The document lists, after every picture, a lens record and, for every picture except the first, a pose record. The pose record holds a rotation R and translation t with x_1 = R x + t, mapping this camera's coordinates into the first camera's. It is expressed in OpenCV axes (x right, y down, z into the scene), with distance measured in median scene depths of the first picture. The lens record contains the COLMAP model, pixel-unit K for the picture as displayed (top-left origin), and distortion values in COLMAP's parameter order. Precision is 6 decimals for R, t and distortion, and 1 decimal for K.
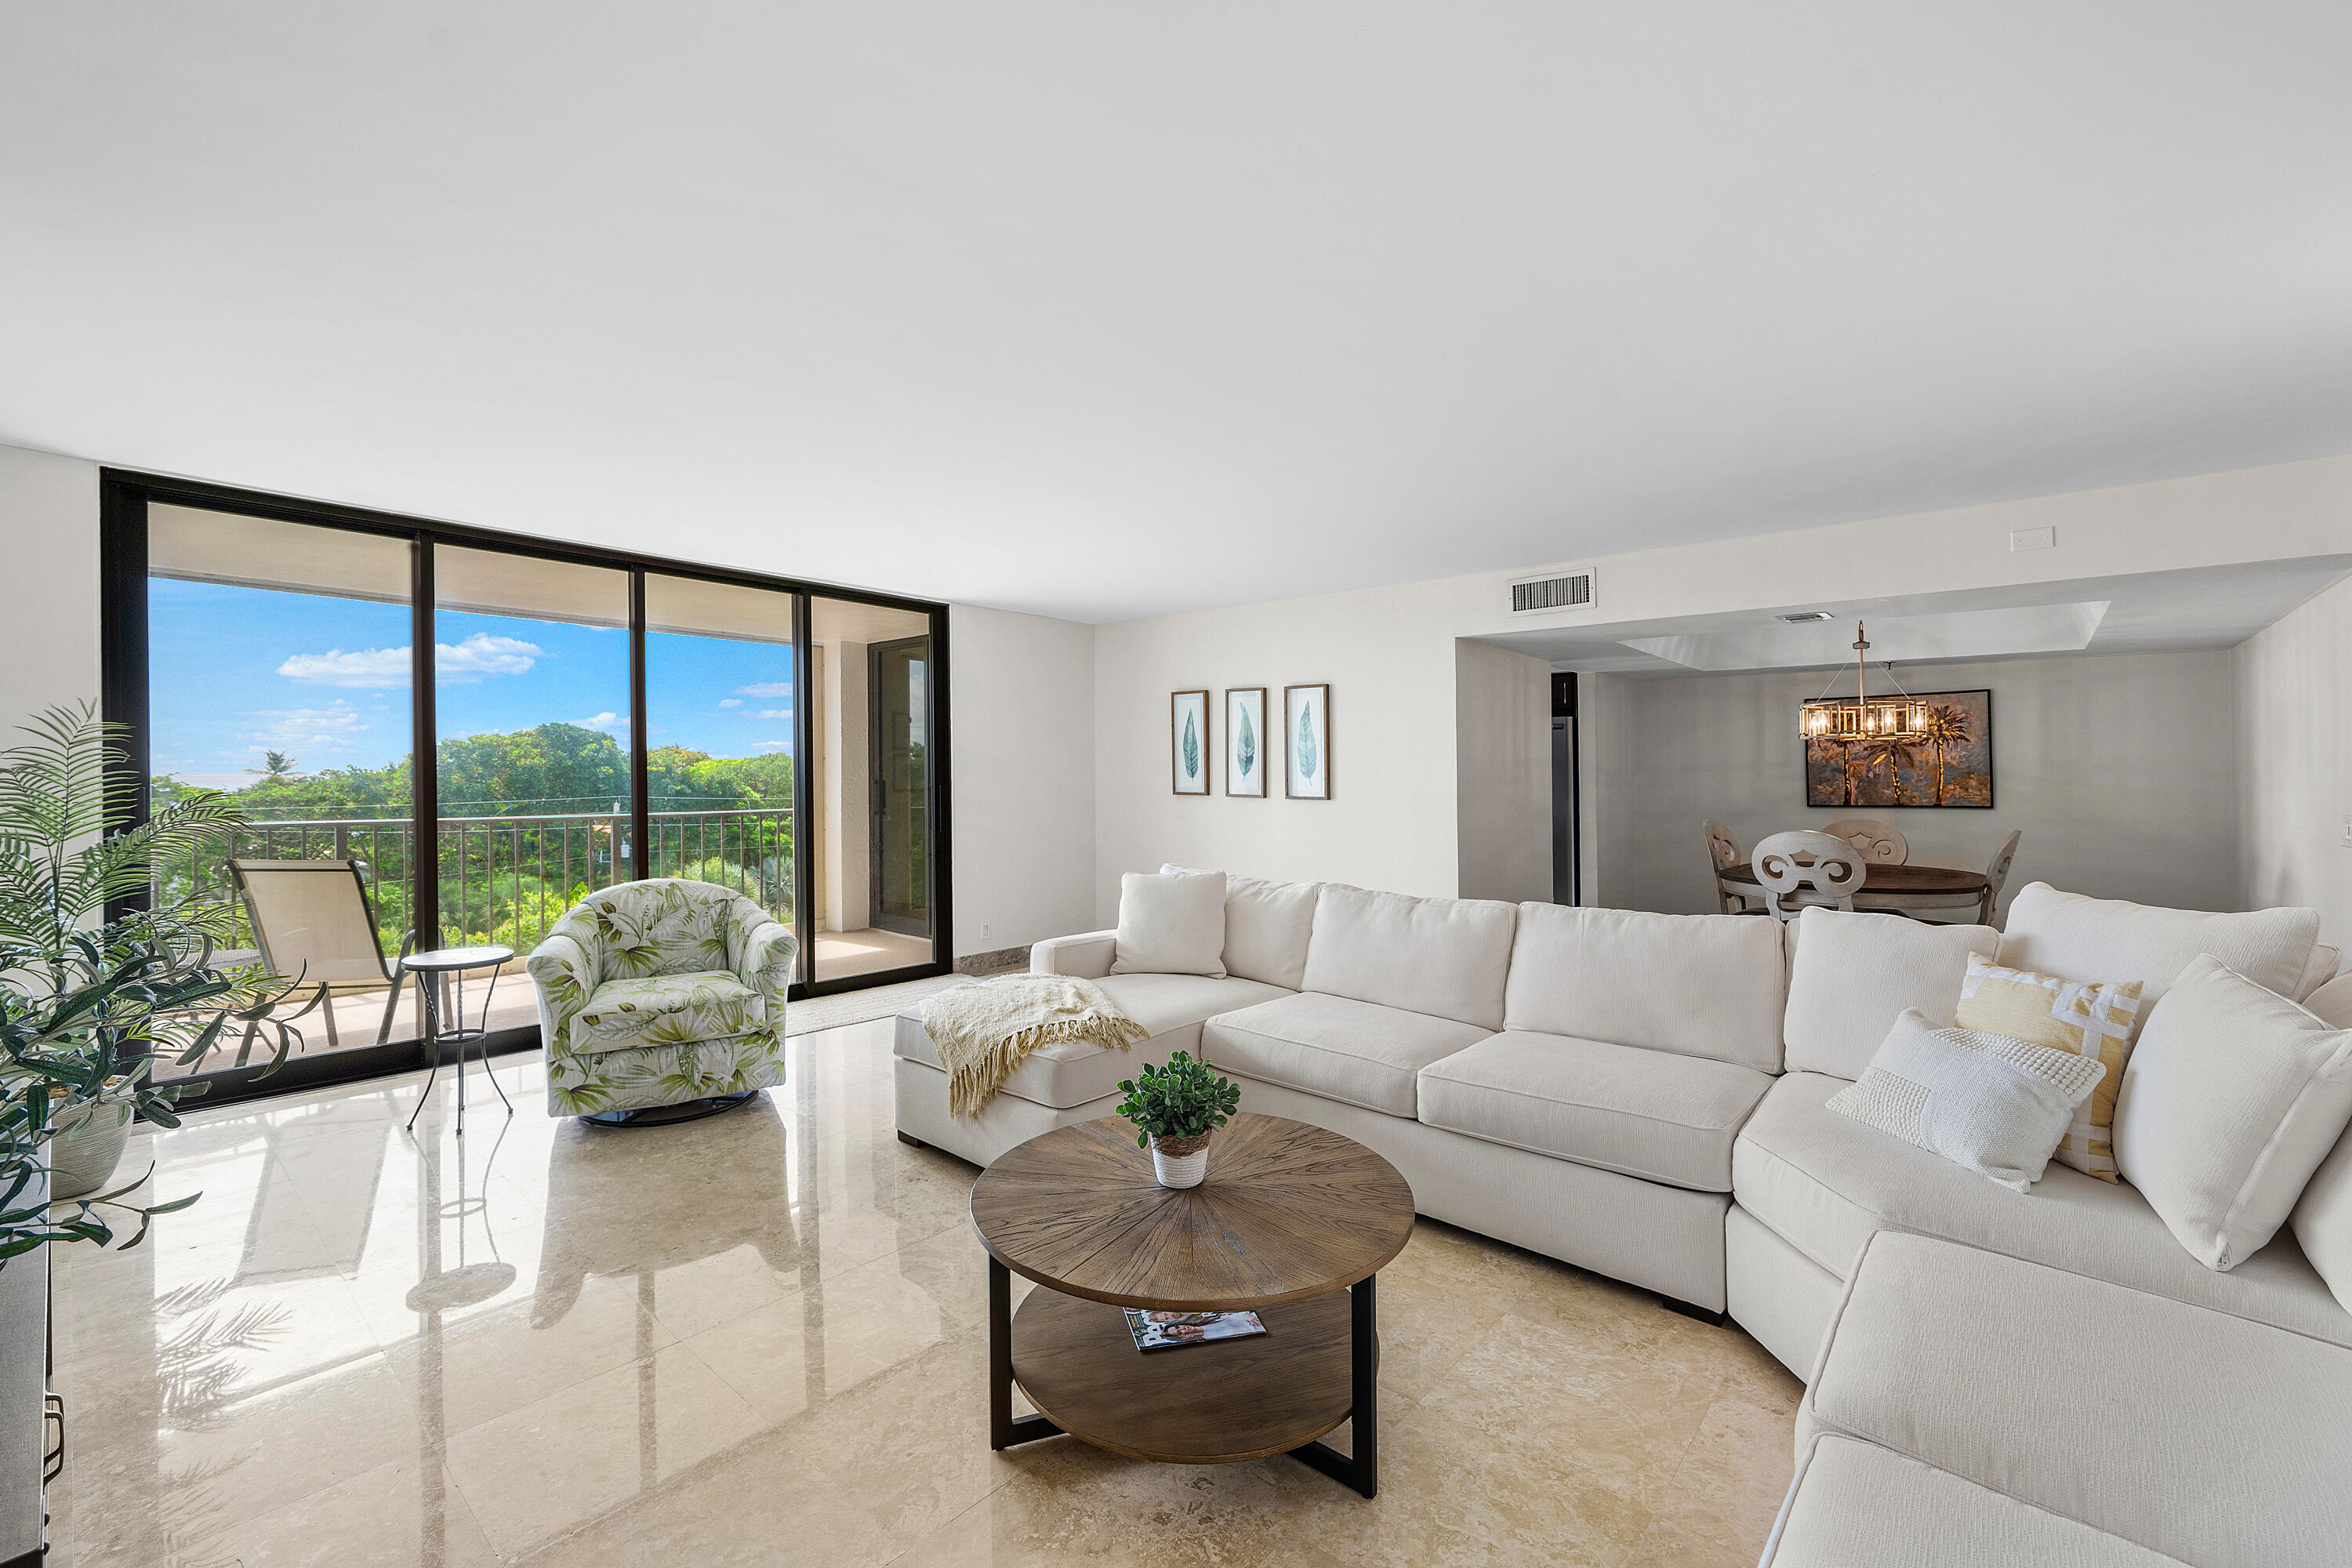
lens RADIAL K [[960.0, 0, 1163.6], [0, 960.0, 808.1], [0, 0, 1]] dist [-0.005853, 0.001652]
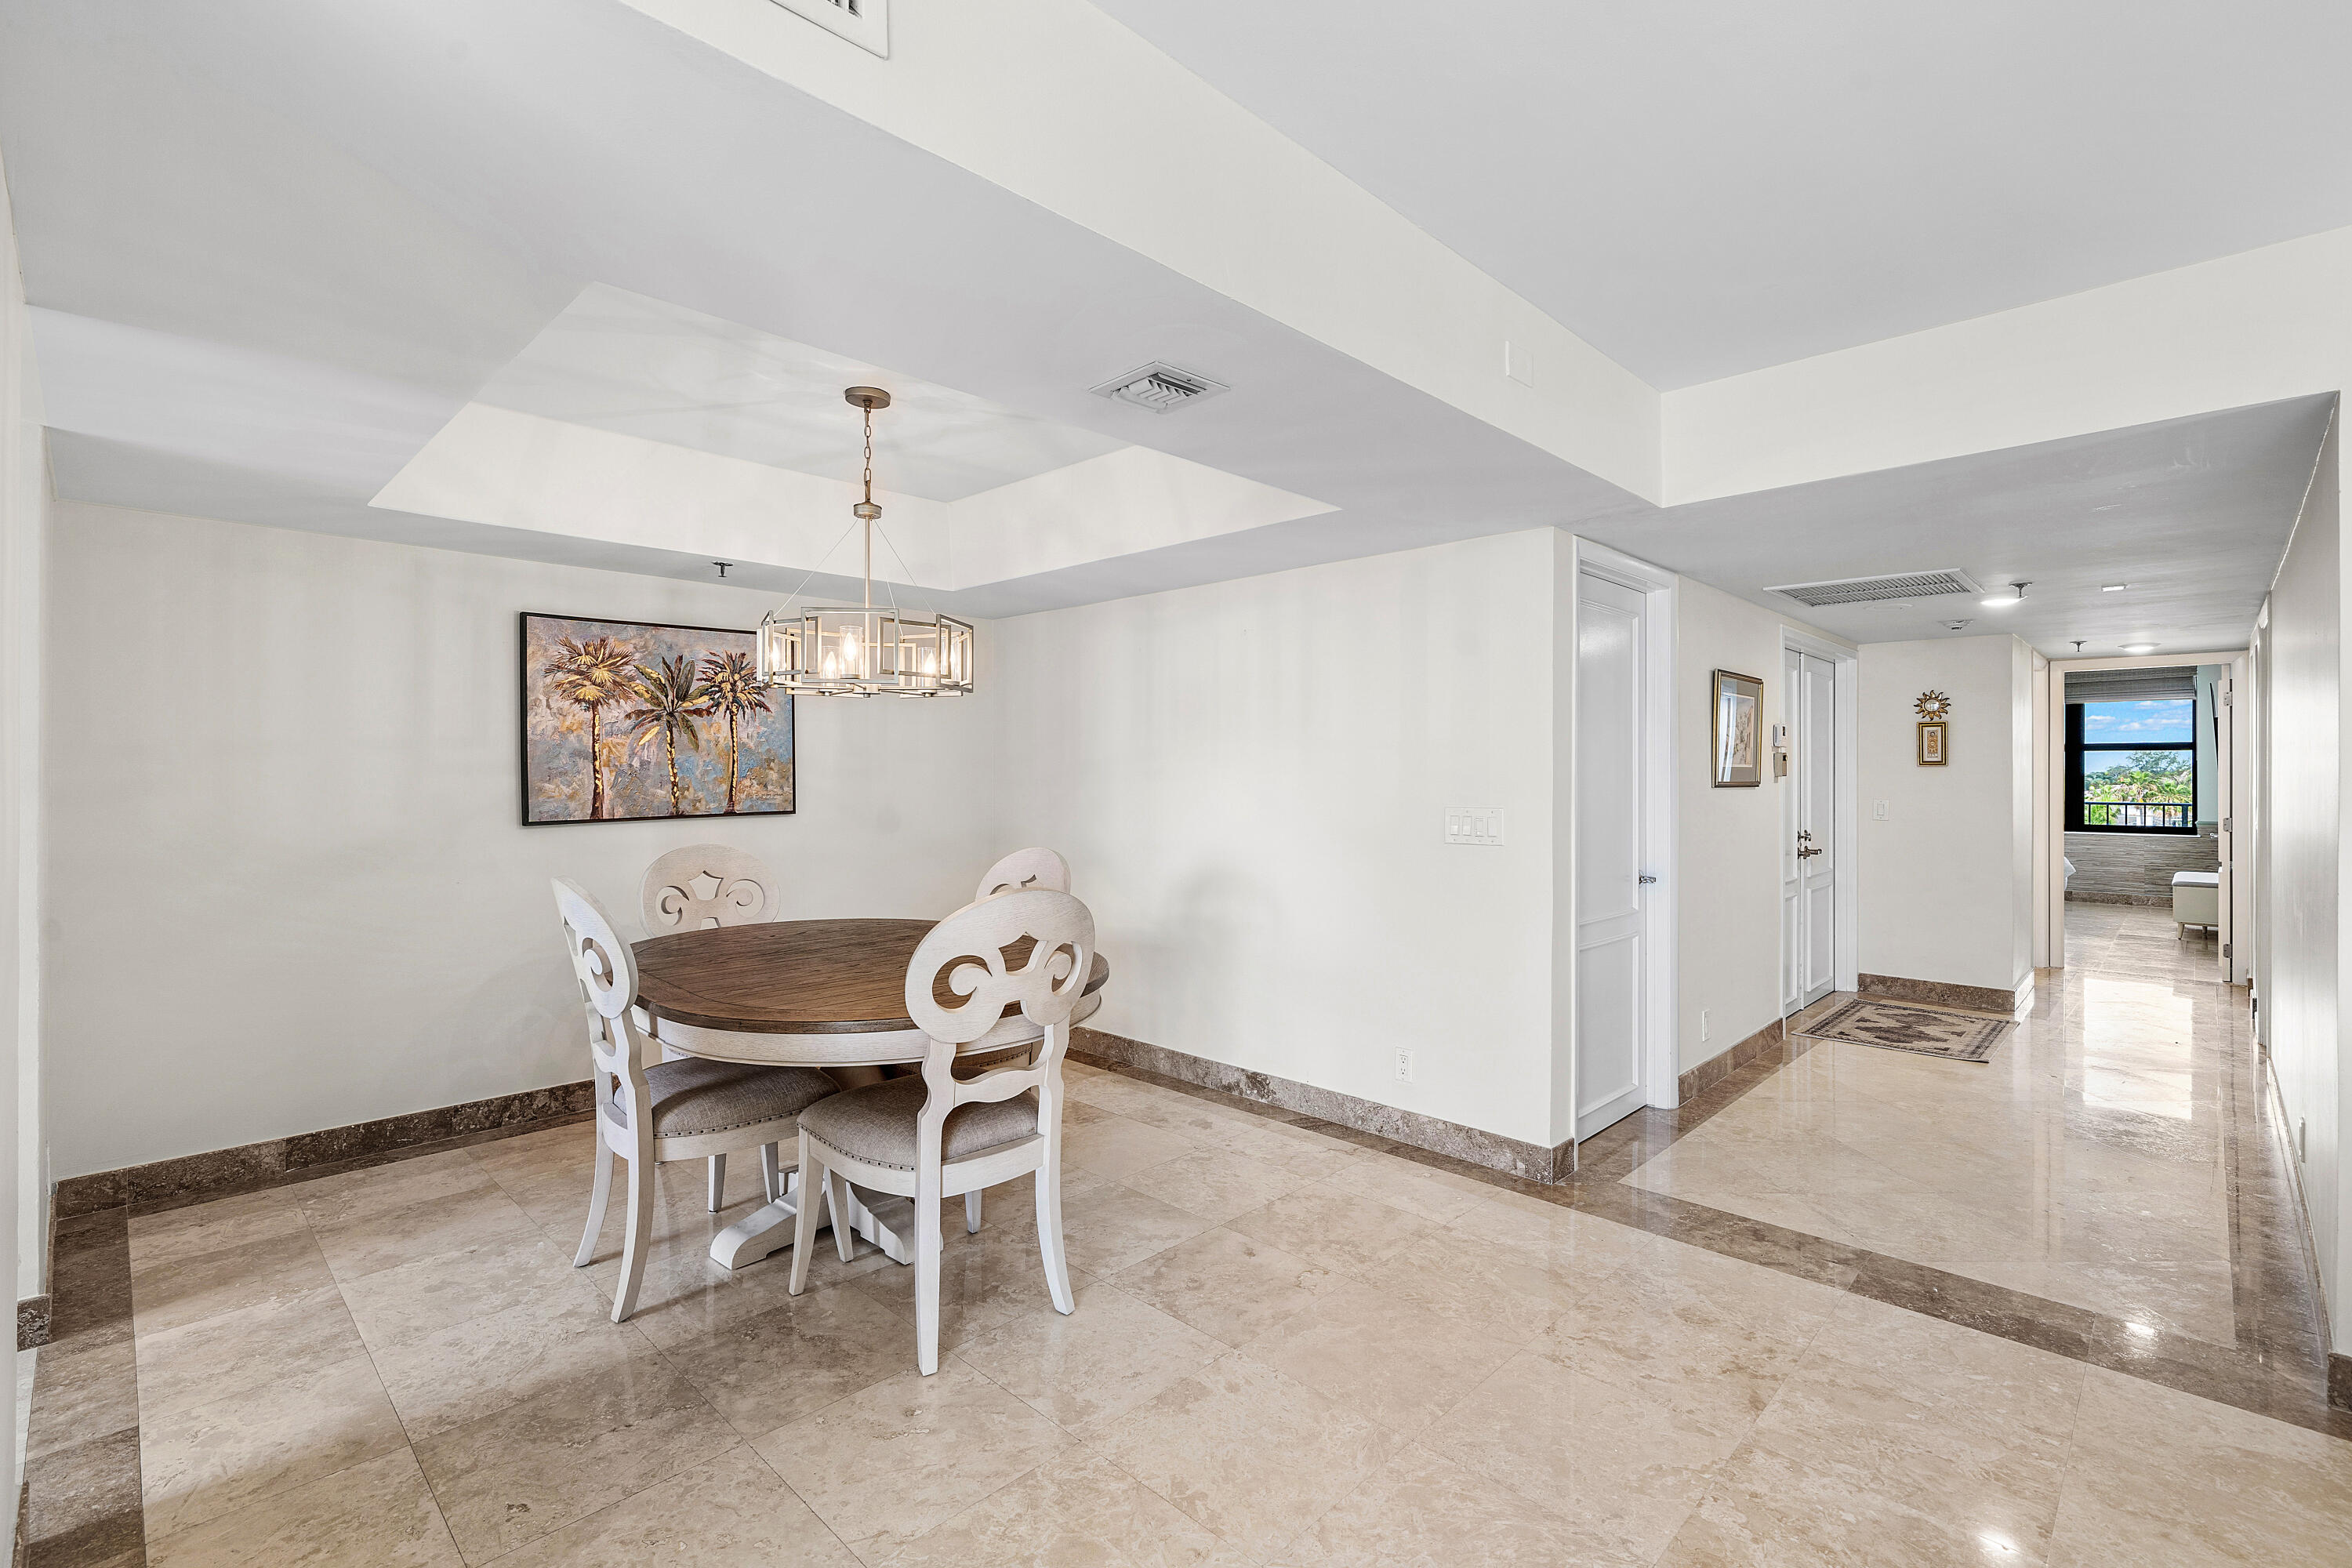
lens RADIAL K [[1041.4, 0, 1168.0], [0, 1041.4, 769.3], [0, 0, 1]] dist [0.000449, -0.000145]
pose [[0.028714, -0.000257, 0.999588, 0.148455], [0.032712, 0.999465, -0.000683, -0.021560], [-0.999052, 0.032718, 0.028707, 0.711504]]
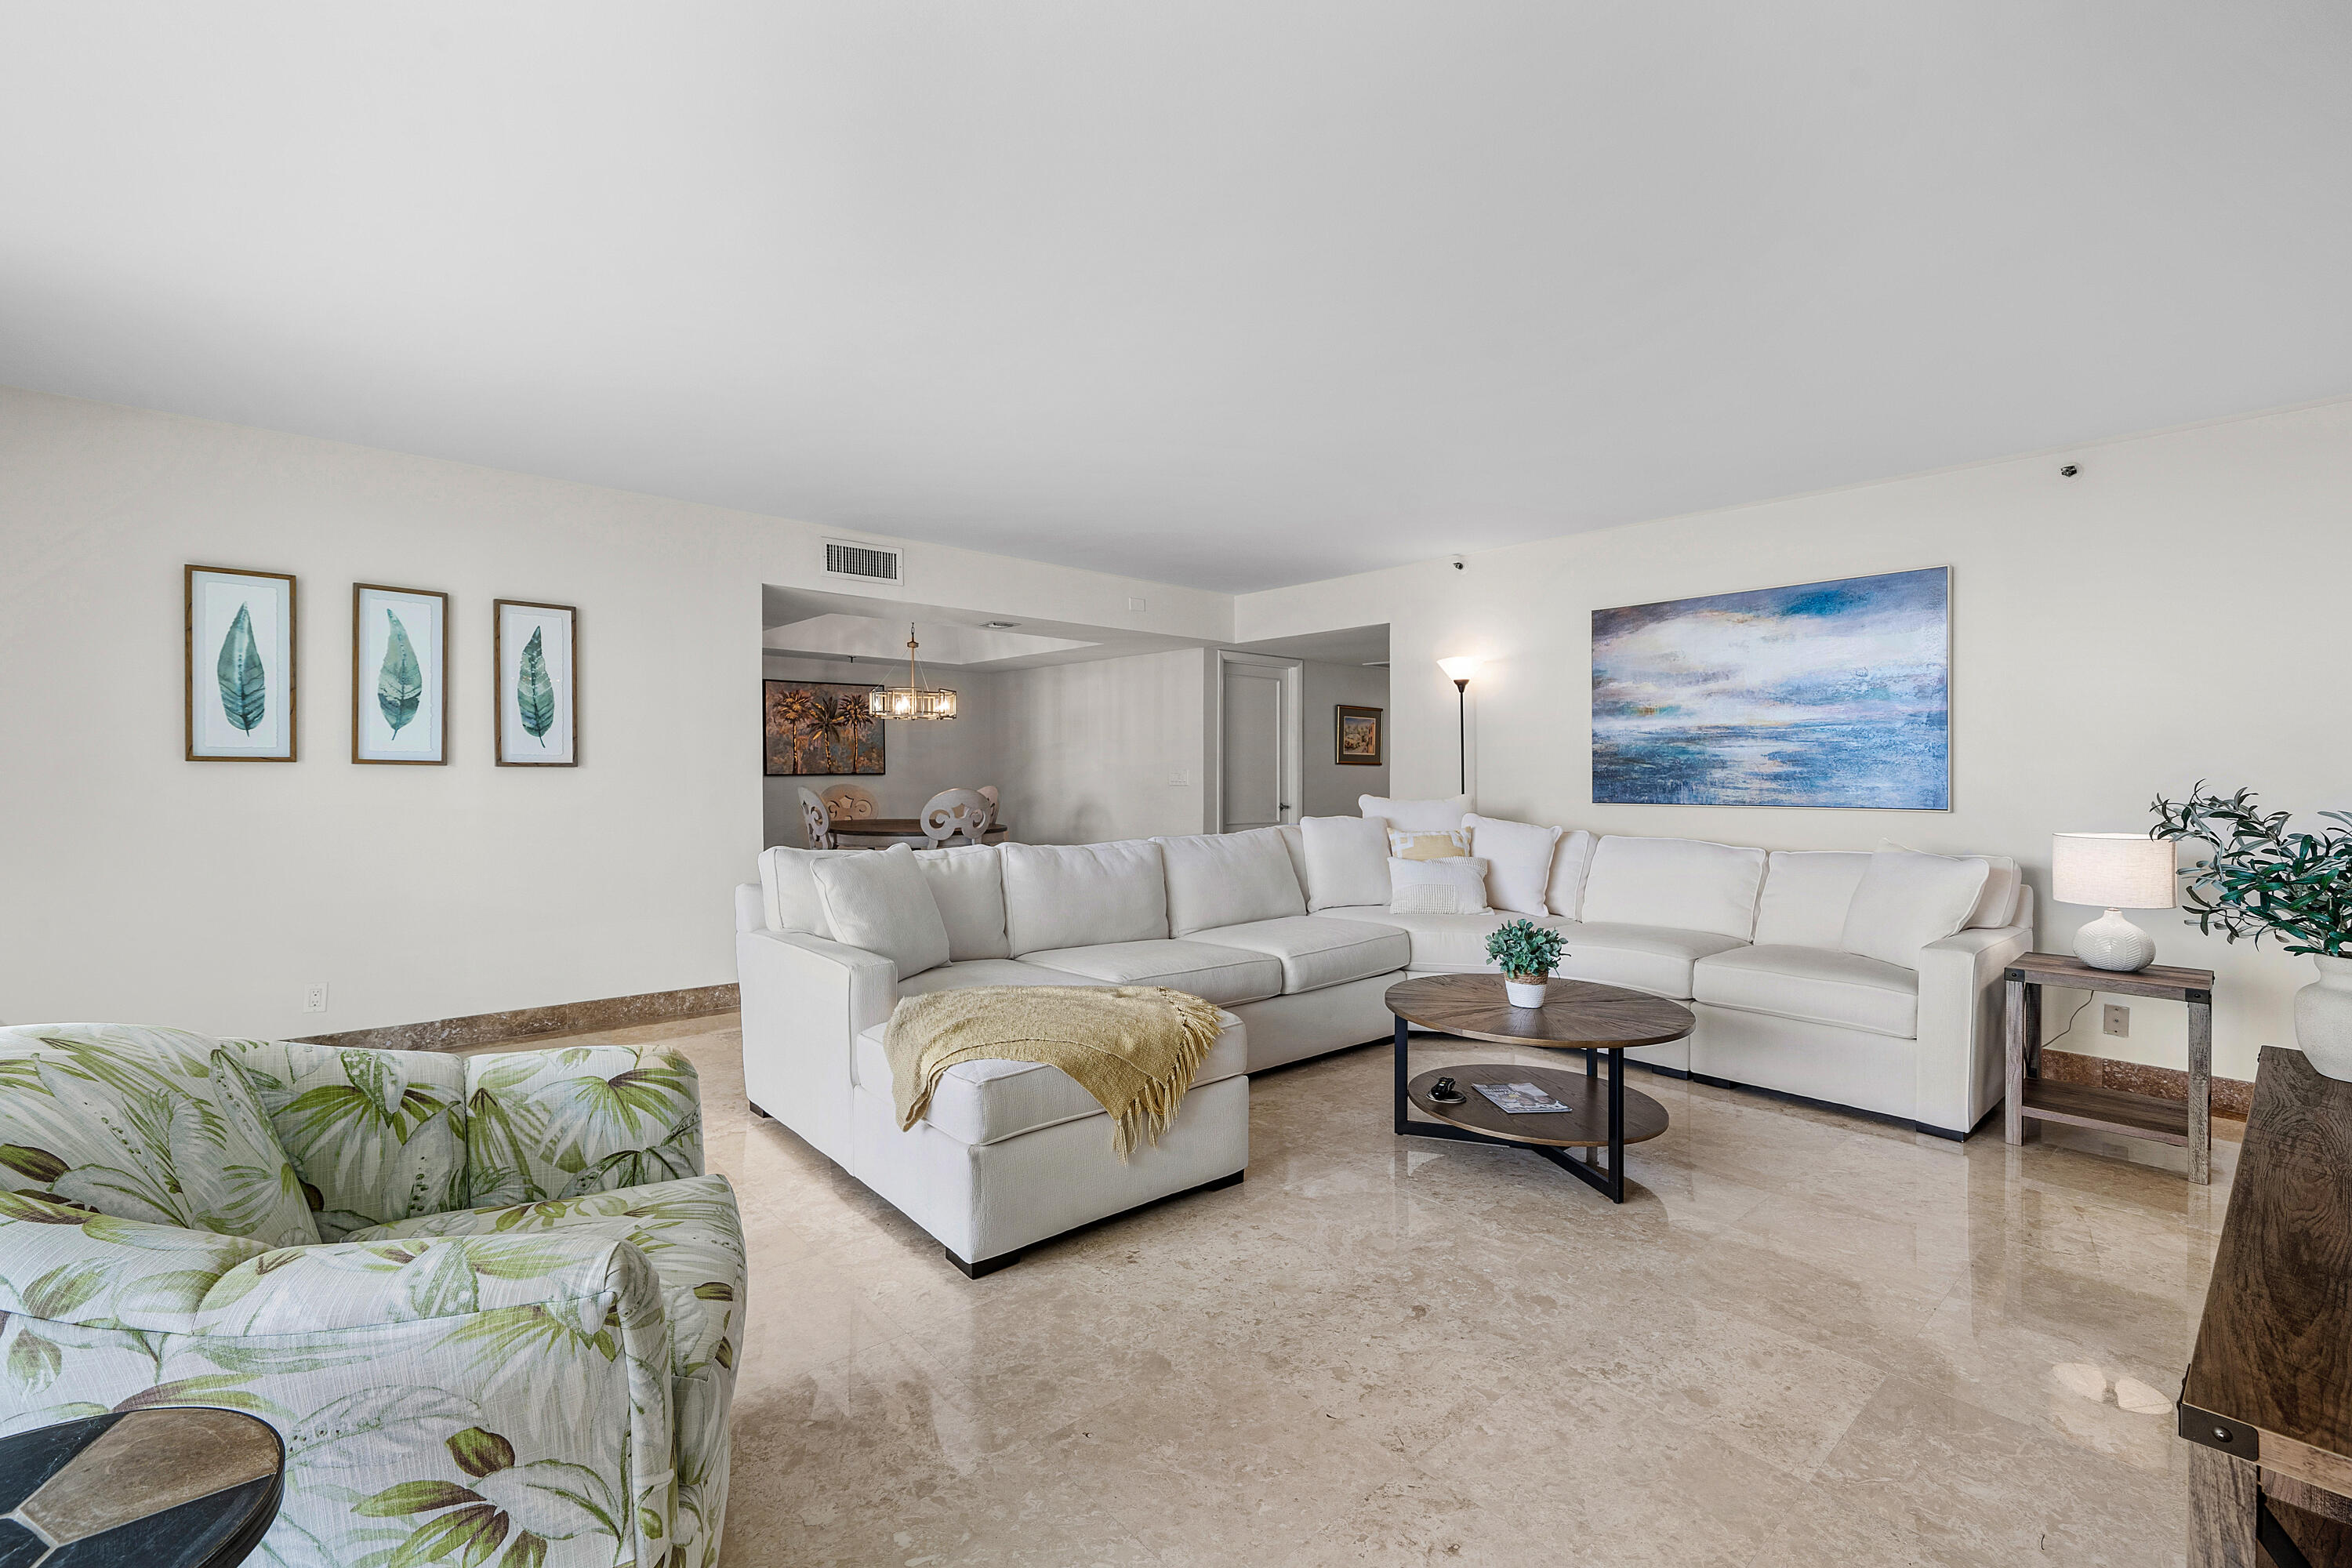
lens RADIAL K [[1041.4, 0, 1168.7], [0, 1041.4, 792.6], [0, 0, 1]] dist [0.000449, -0.000145]
pose [[0.106334, -0.023550, 0.994052, -0.529764], [0.026447, 0.999433, 0.020848, 0.005503], [-0.993979, 0.024073, 0.106896, 0.447158]]
